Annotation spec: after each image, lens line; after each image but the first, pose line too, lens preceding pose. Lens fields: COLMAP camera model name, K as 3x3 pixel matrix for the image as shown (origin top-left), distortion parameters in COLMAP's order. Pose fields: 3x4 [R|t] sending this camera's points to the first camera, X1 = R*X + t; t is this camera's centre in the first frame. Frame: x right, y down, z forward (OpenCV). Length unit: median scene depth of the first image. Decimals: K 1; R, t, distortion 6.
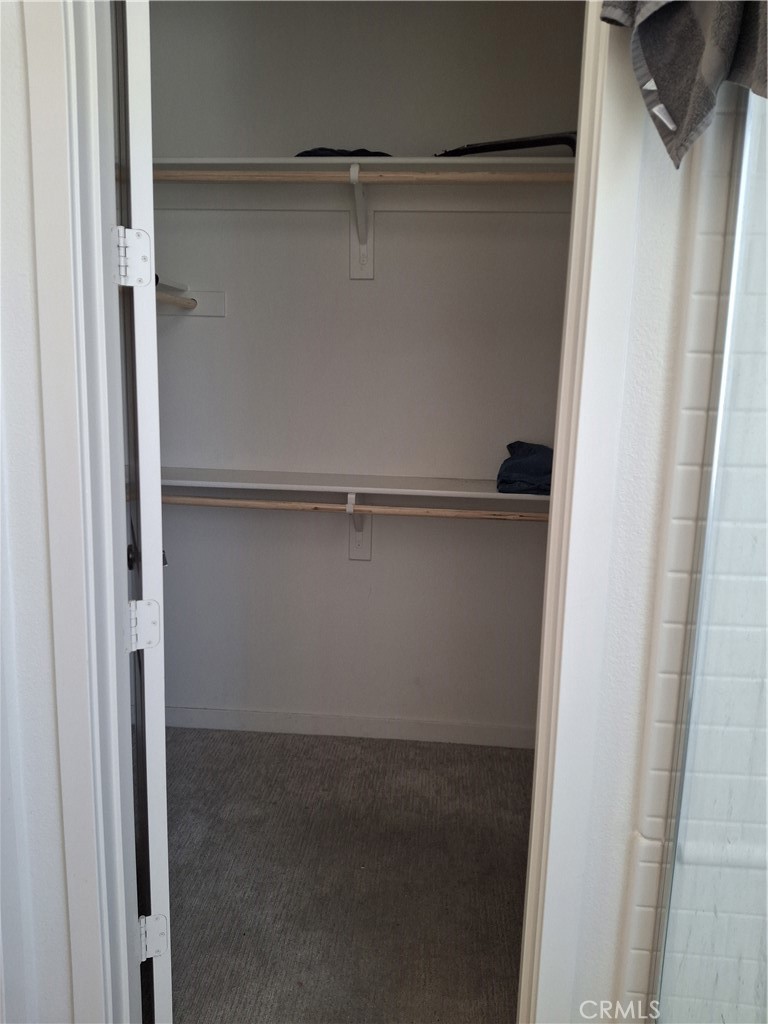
lens RADIAL K [[761.5, 0, 385.8], [0, 761.5, 507.3], [0, 0, 1]] dist [0.054237, -0.116621]
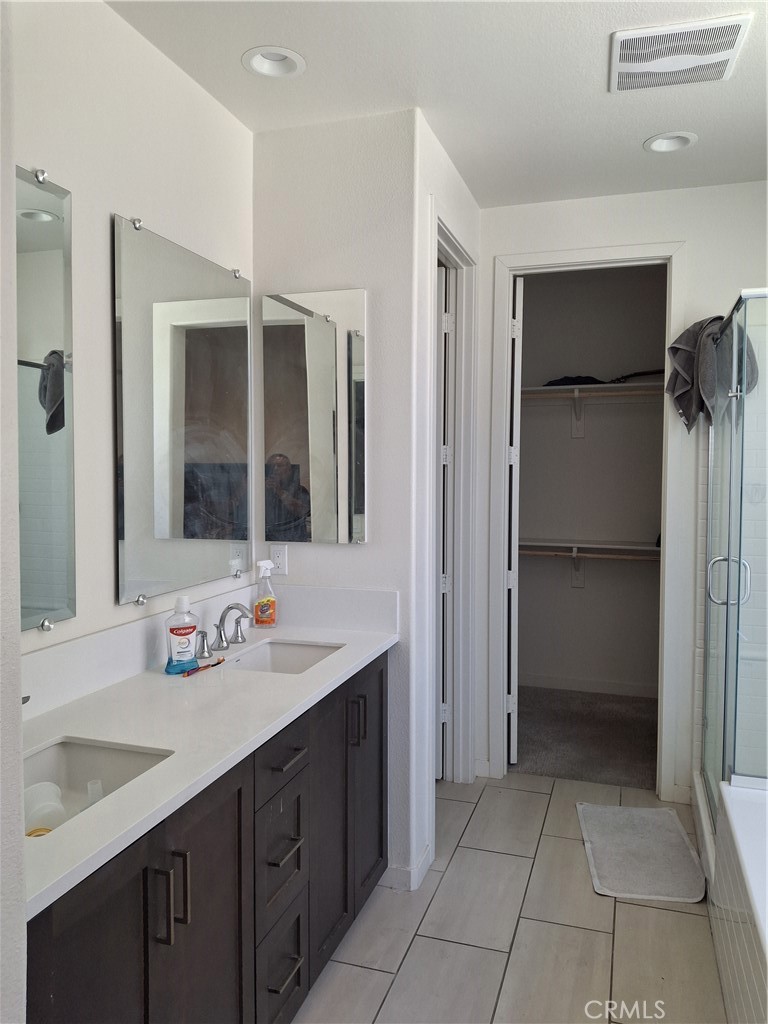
lens RADIAL K [[761.5, 0, 385.8], [0, 761.5, 507.3], [0, 0, 1]] dist [0.054237, -0.116621]
pose [[0.972284, -0.017799, -0.233126, -0.058444], [-0.010848, 0.992590, -0.121029, 0.120668], [0.233553, 0.120203, 0.964886, -0.981814]]
